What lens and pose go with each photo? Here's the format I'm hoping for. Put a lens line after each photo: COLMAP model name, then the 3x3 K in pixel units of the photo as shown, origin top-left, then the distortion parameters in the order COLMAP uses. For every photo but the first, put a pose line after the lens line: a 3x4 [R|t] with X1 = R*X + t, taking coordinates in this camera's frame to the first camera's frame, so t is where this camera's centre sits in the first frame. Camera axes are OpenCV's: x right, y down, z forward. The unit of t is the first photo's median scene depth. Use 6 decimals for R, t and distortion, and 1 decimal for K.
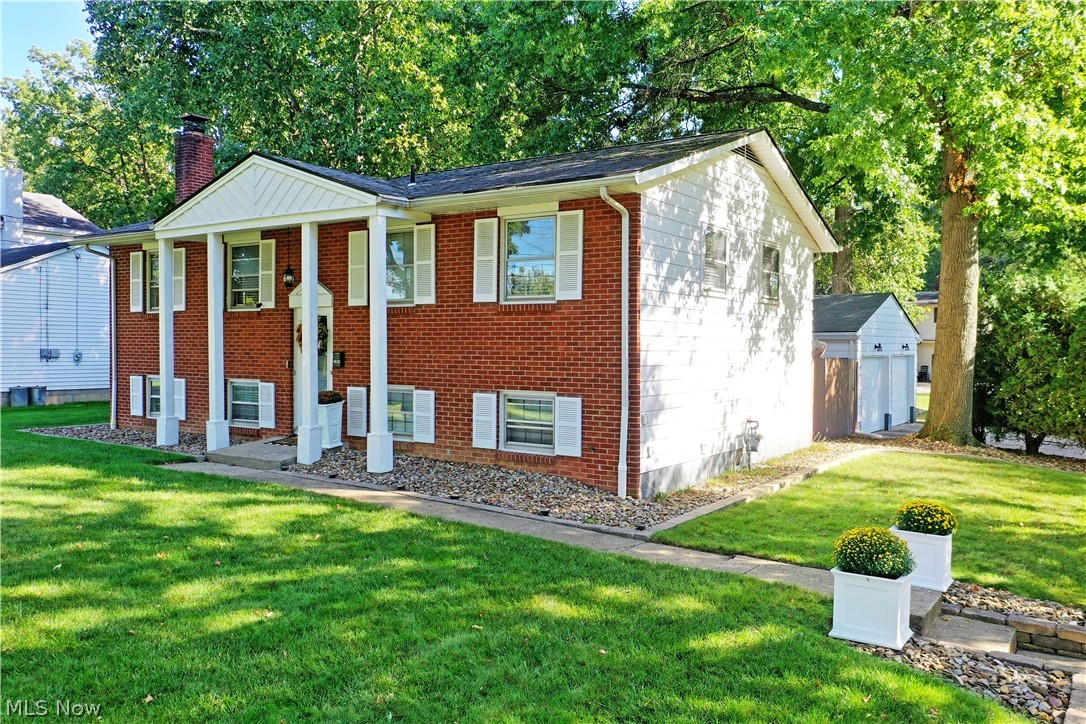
lens RADIAL K [[838.5, 0, 543.1], [0, 838.5, 358.9], [0, 0, 1]] dist [0.006952, -0.000744]
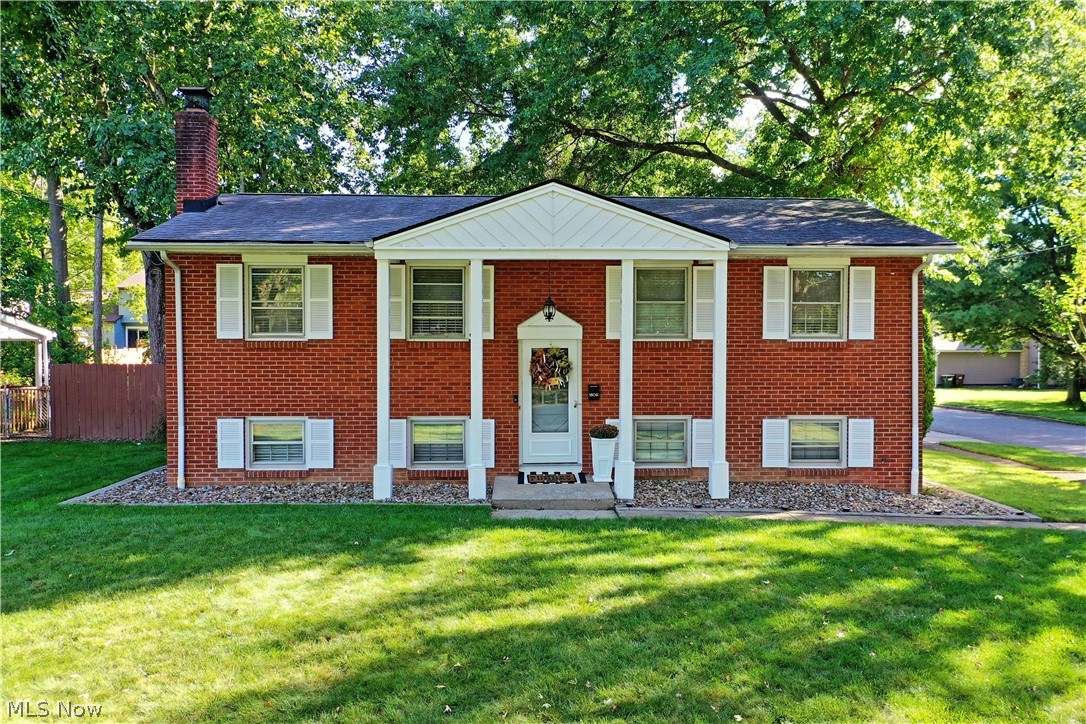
lens RADIAL K [[838.5, 0, 543.0], [0, 838.5, 365.0], [0, 0, 1]] dist [0.006952, -0.000744]
pose [[0.823408, -0.012608, 0.567309, -0.993016], [0.015351, 0.999882, -0.000059, -0.038101], [-0.567241, 0.008758, 0.823505, 0.243282]]
